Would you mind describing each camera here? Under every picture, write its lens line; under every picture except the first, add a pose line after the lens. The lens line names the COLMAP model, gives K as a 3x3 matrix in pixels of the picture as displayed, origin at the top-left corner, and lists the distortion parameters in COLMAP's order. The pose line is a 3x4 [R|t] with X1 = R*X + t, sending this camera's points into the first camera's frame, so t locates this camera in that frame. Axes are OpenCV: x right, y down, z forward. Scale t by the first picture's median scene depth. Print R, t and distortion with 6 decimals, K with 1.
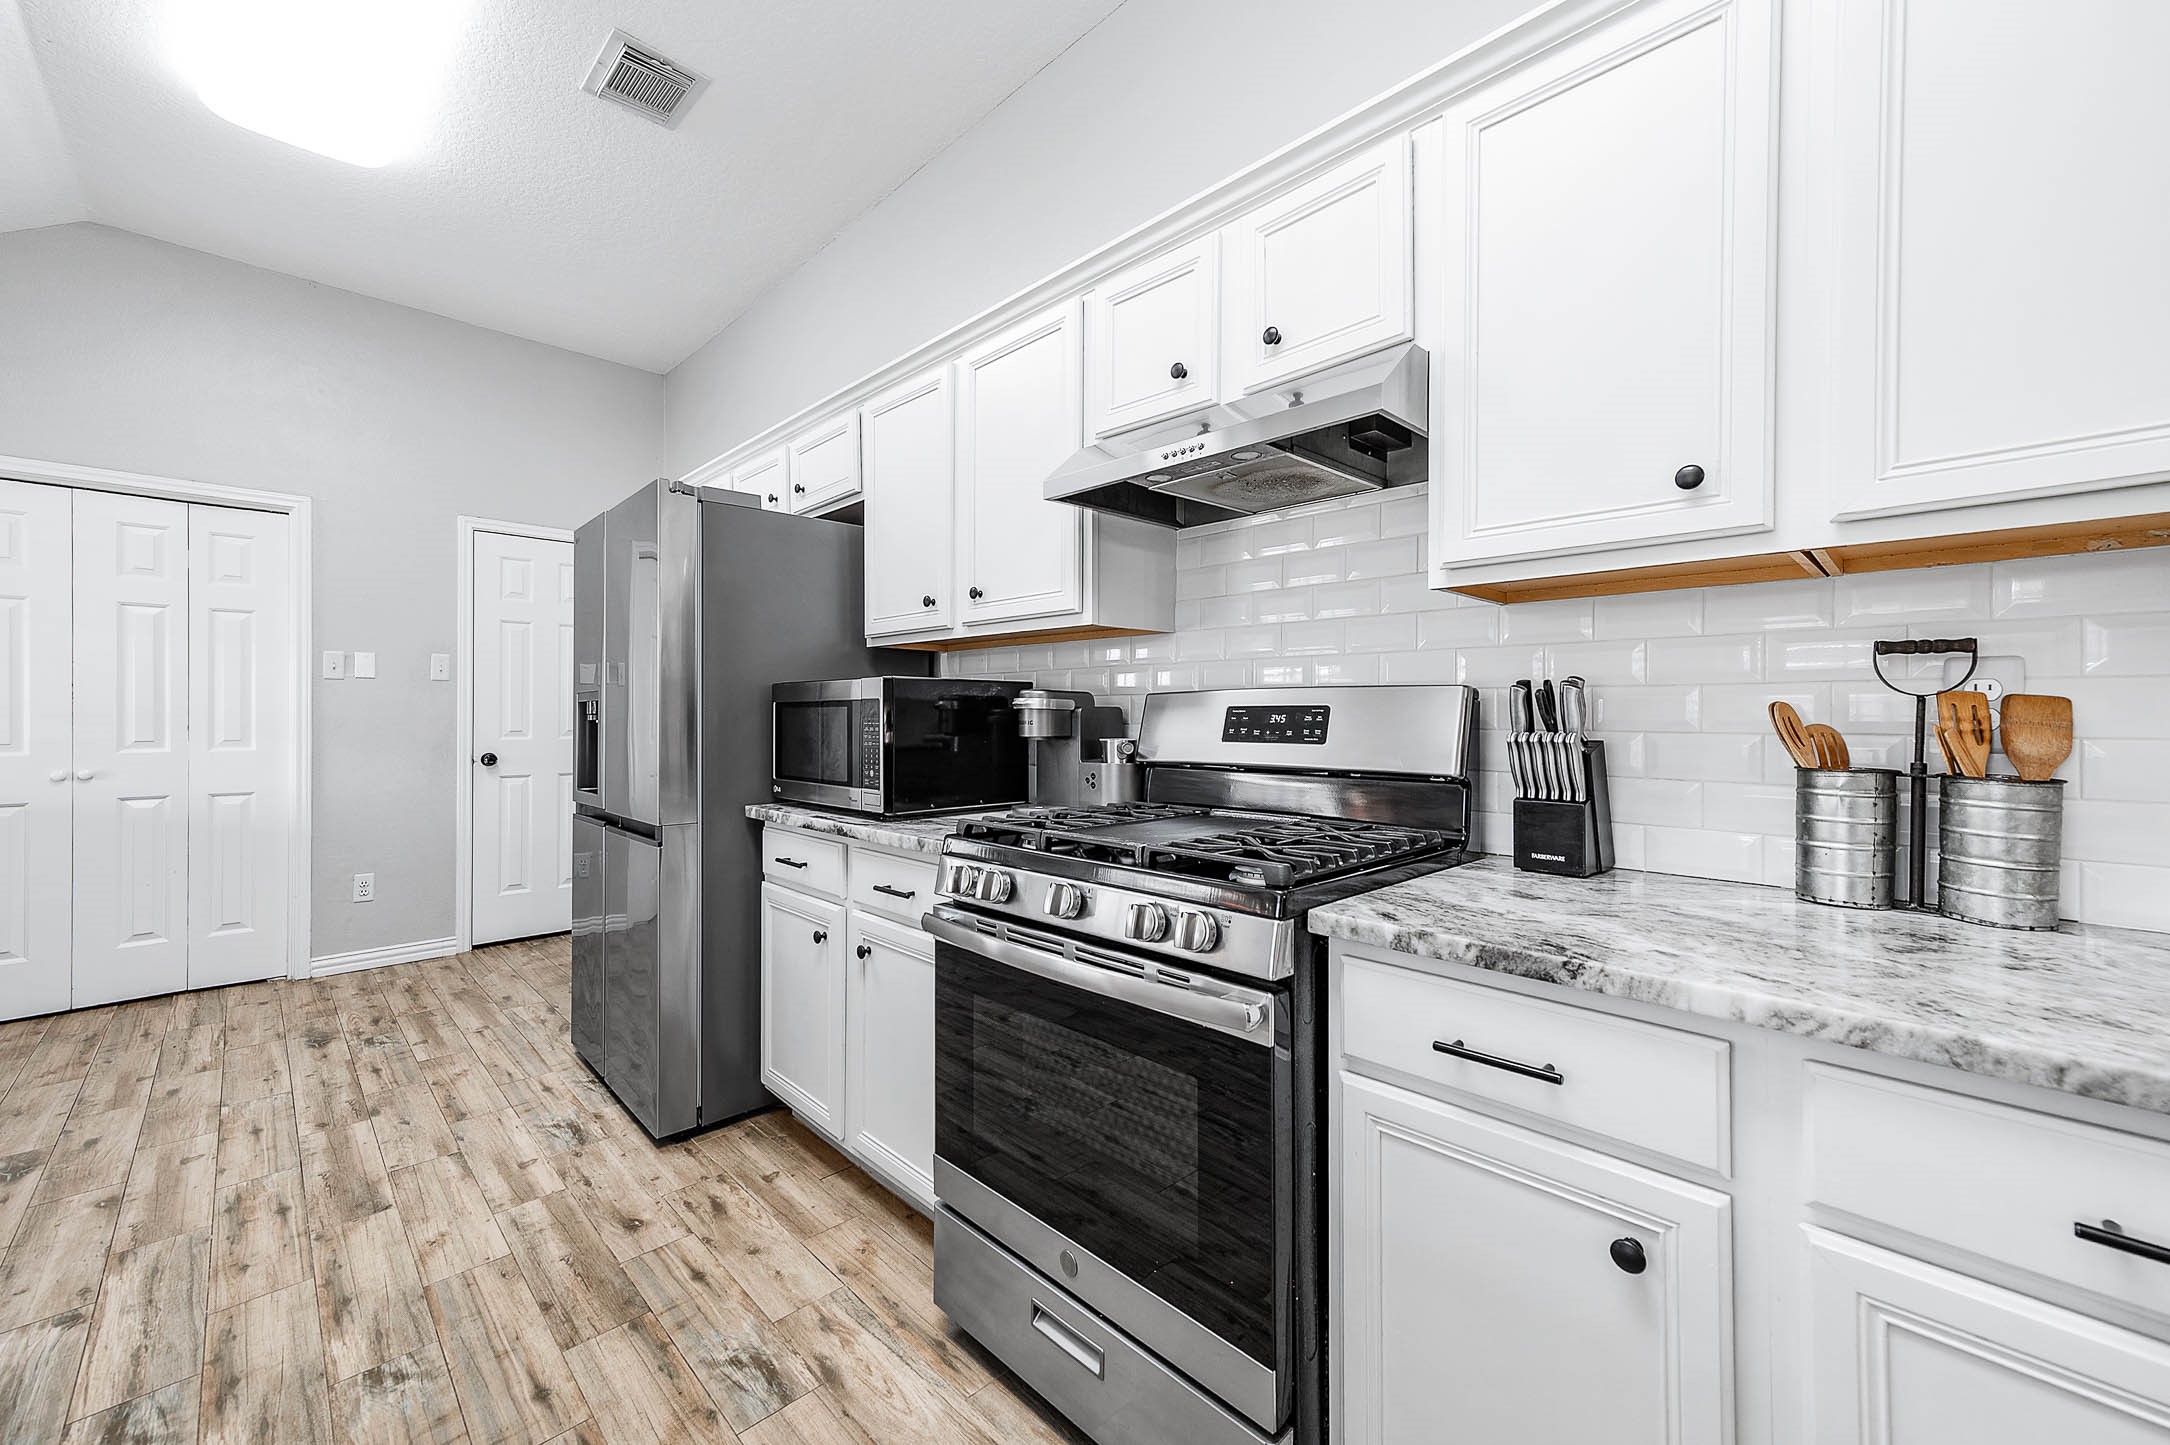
lens RADIAL K [[849.3, 0, 1094.7], [0, 849.3, 716.0], [0, 0, 1]] dist [0.009814, -0.000027]
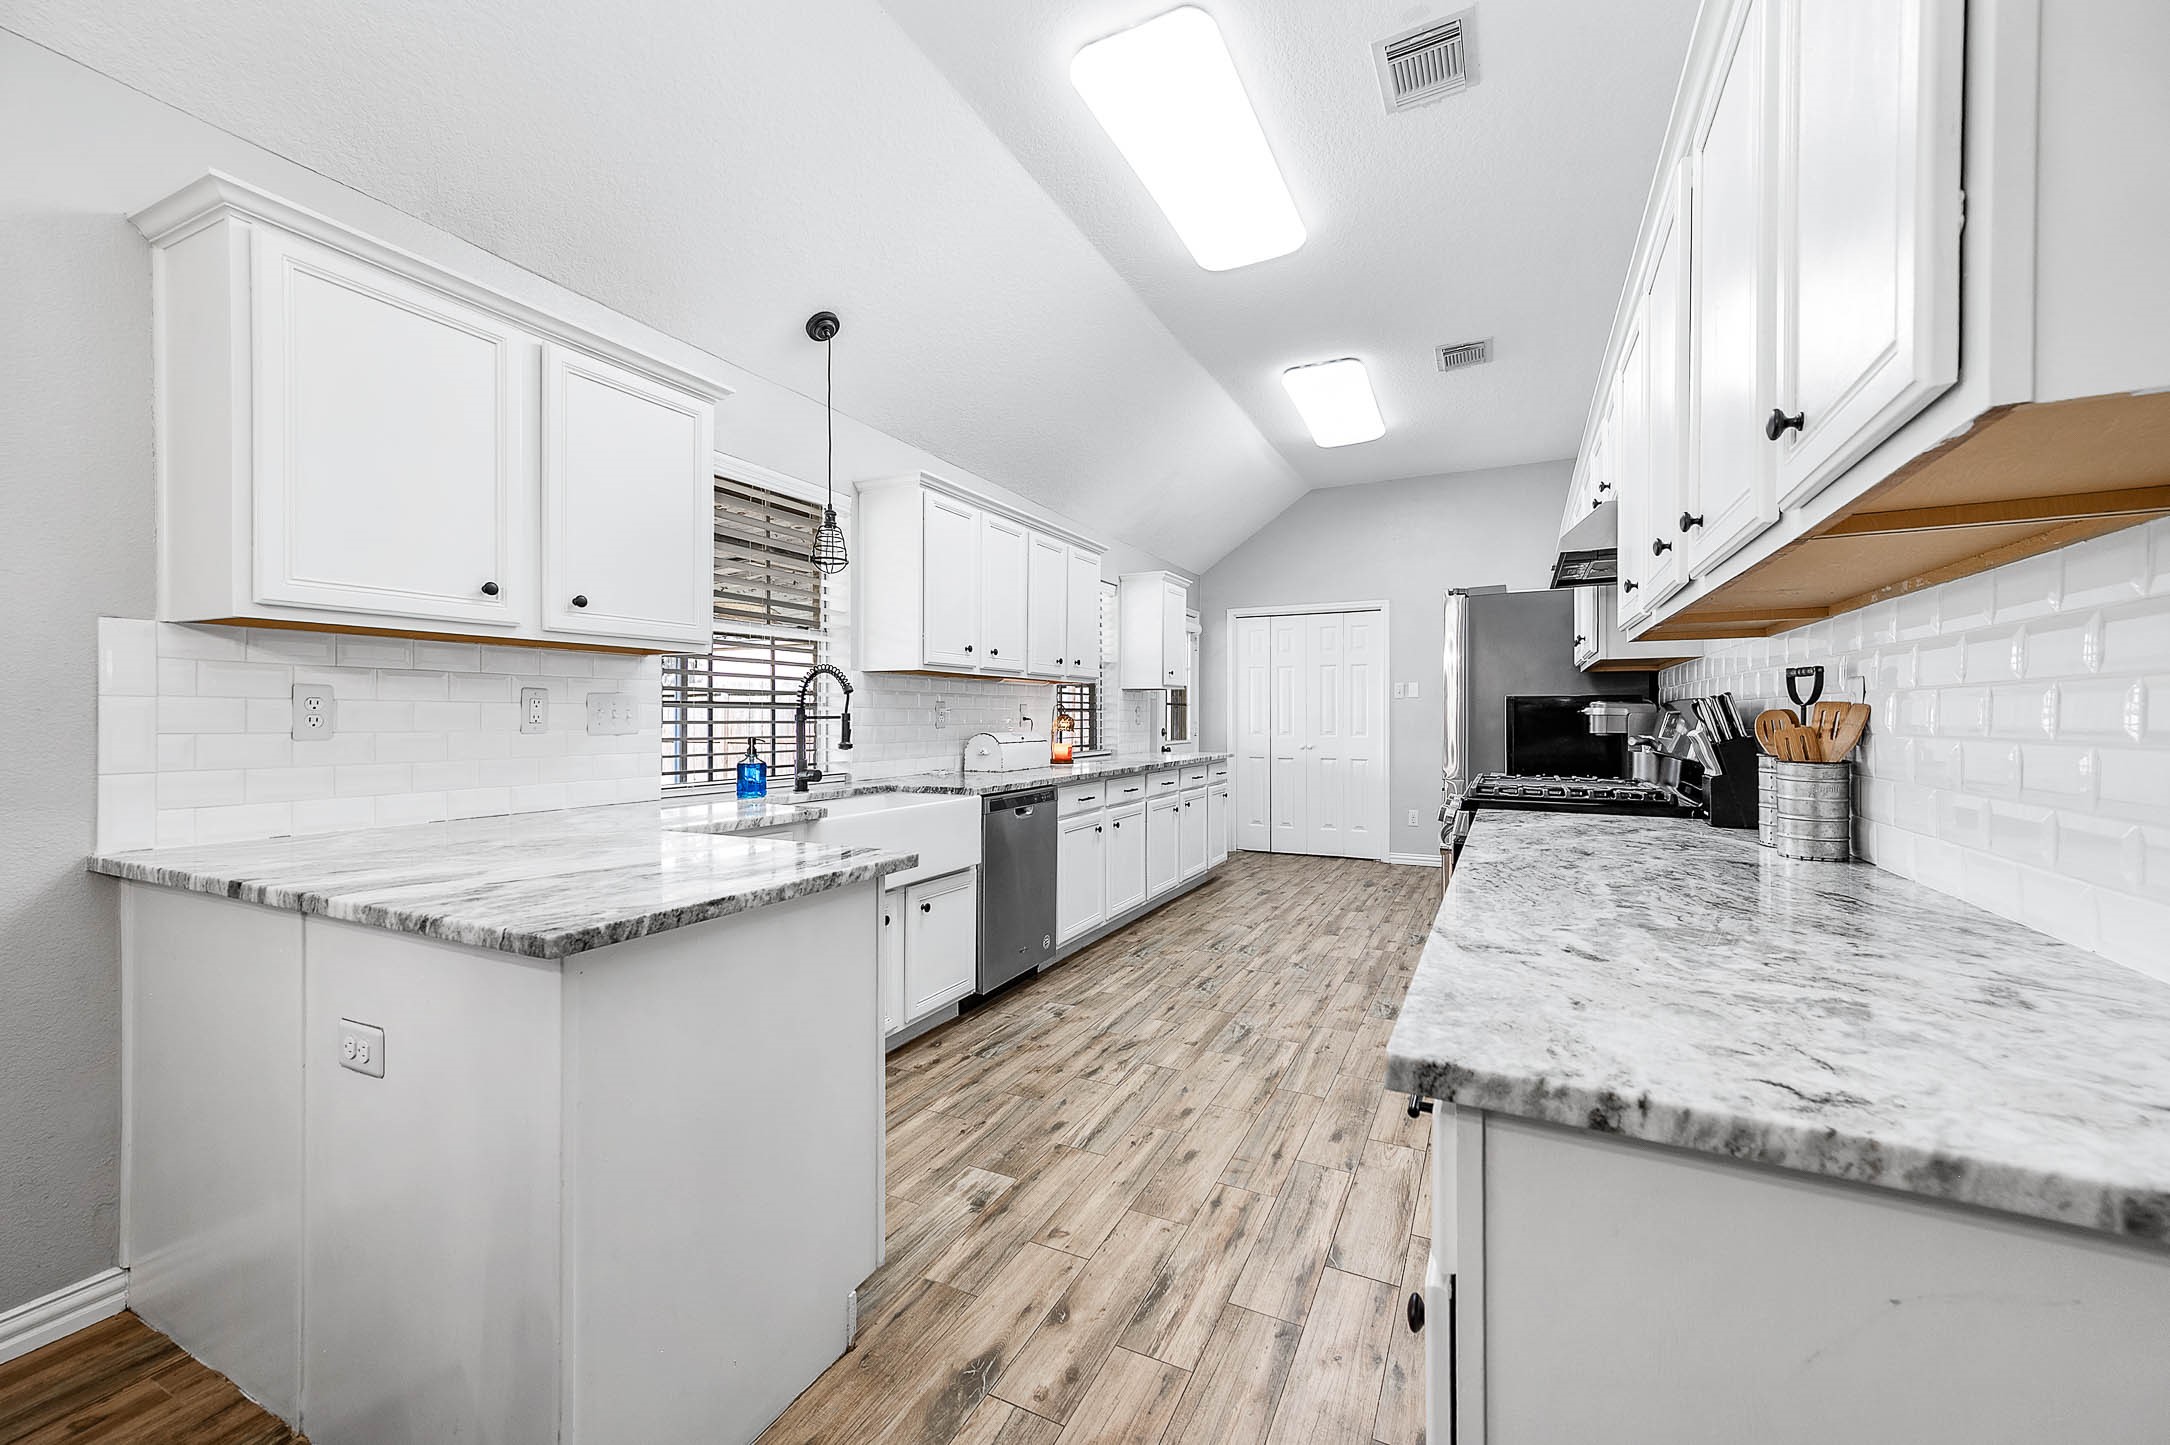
lens RADIAL K [[849.3, 0, 1088.2], [0, 849.3, 719.0], [0, 0, 1]] dist [0.009814, -0.000027]
pose [[0.321597, -0.001574, -0.946875, 1.210603], [0.002956, 0.999995, -0.000659, -0.002627], [0.946872, -0.002587, 0.321601, -0.387446]]
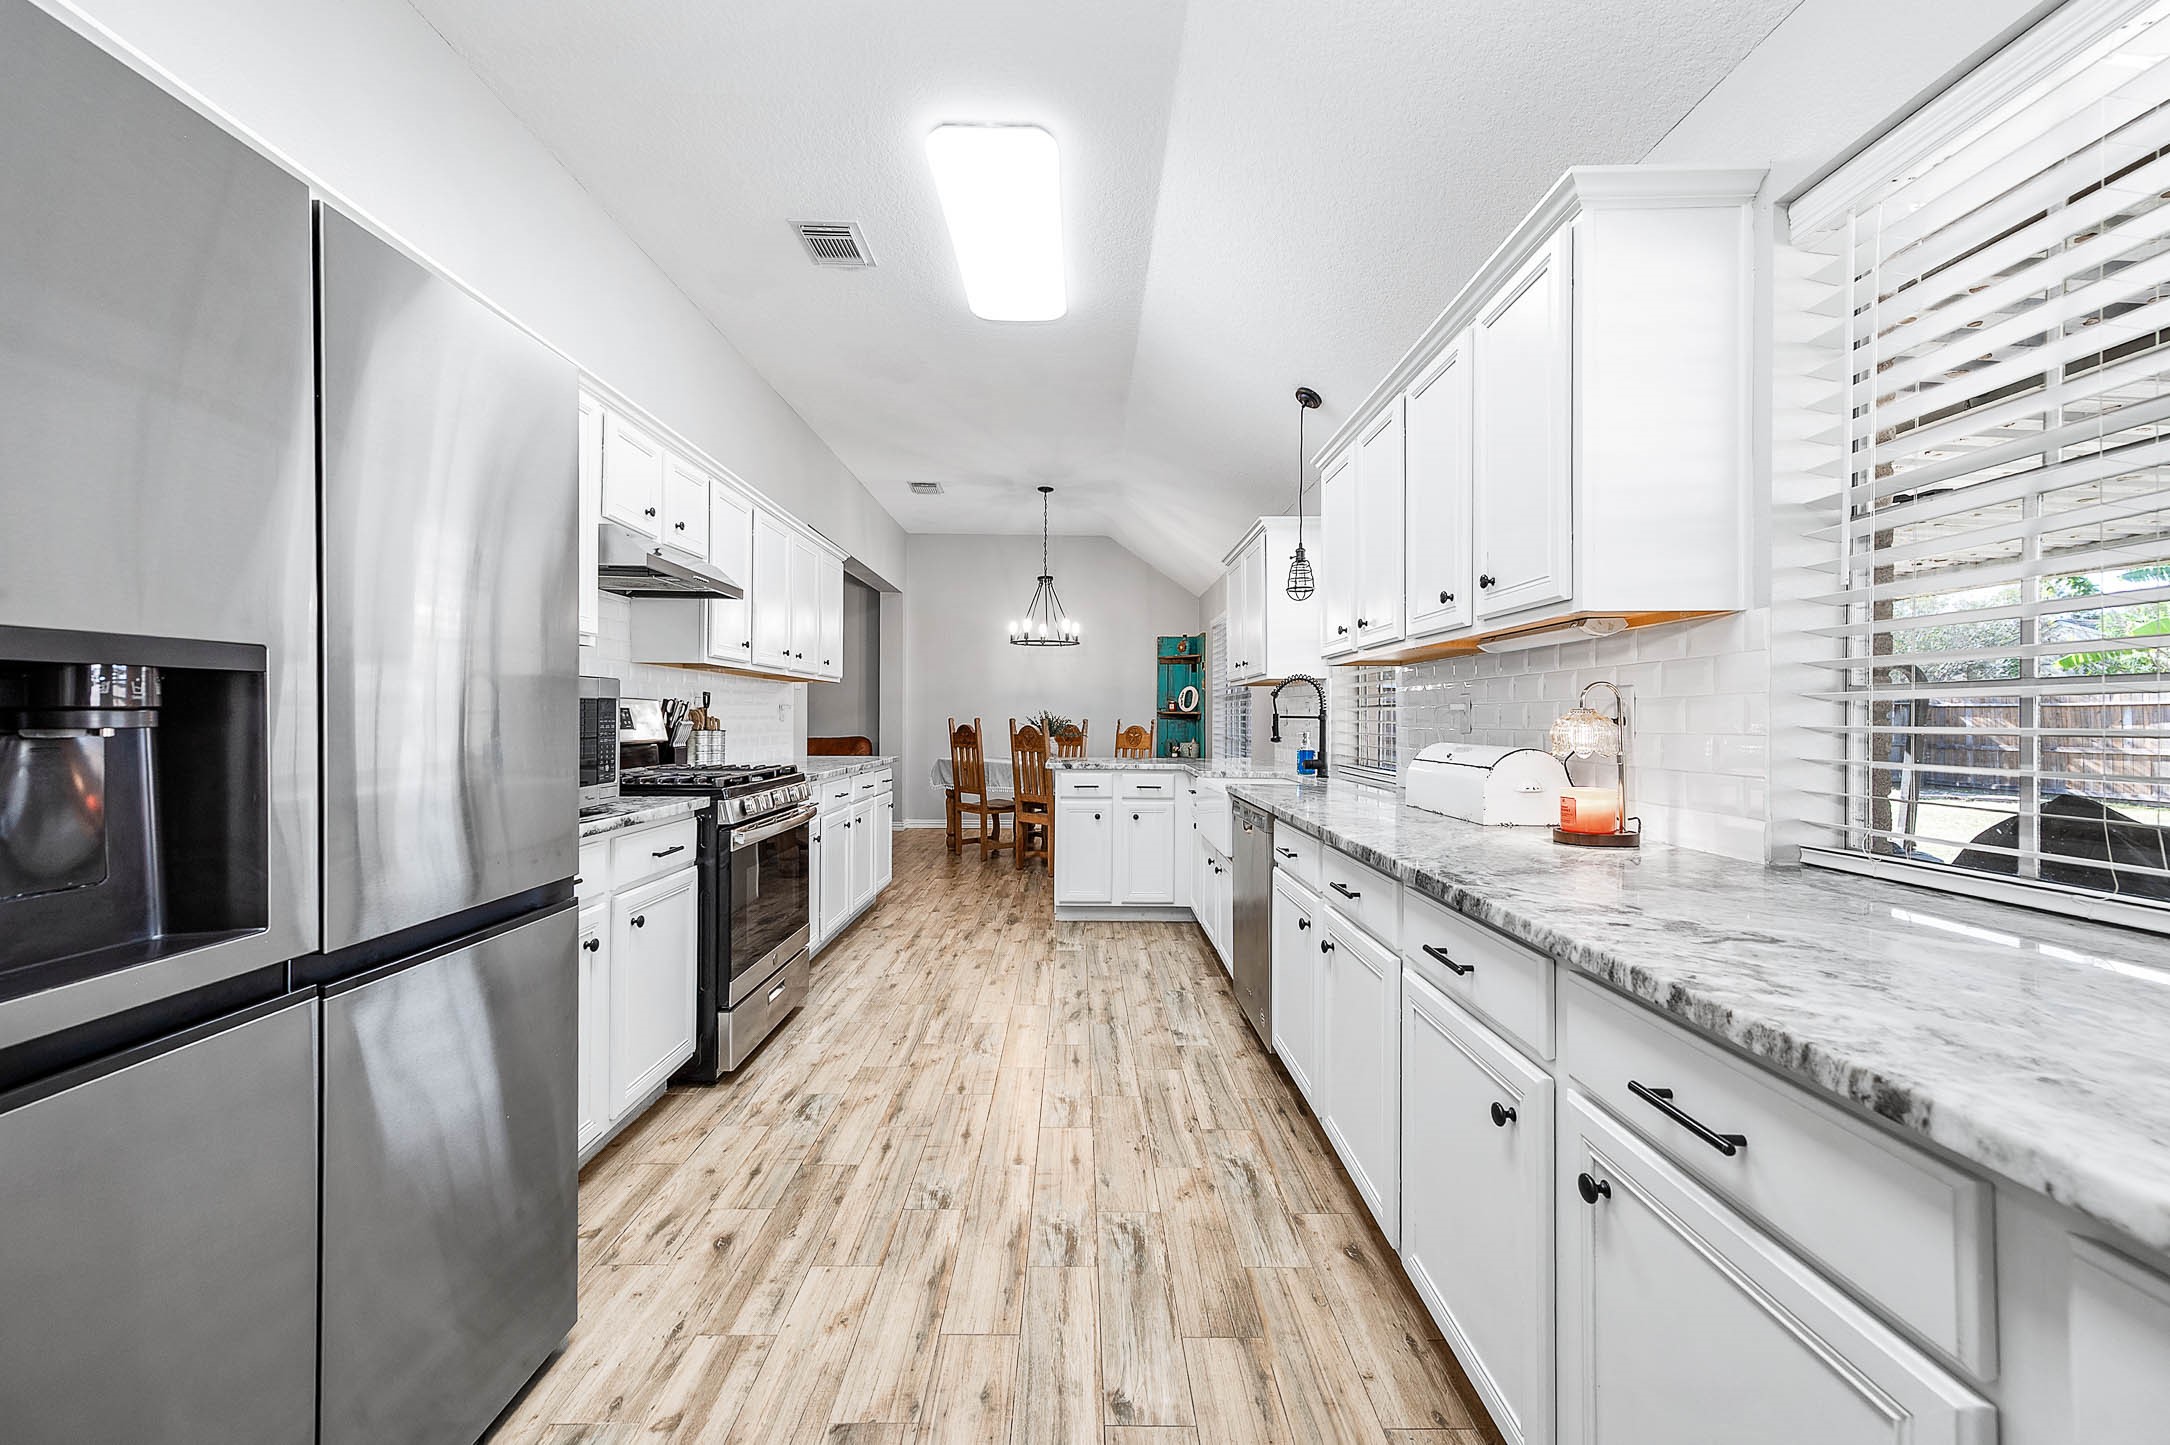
lens RADIAL K [[849.3, 0, 1081.0], [0, 849.3, 717.5], [0, 0, 1]] dist [0.009814, -0.000027]
pose [[-0.711486, -0.009838, 0.702631, -1.580879], [-0.013088, 0.999914, 0.000747, -0.003506], [-0.702578, -0.008664, -0.711554, 1.484646]]
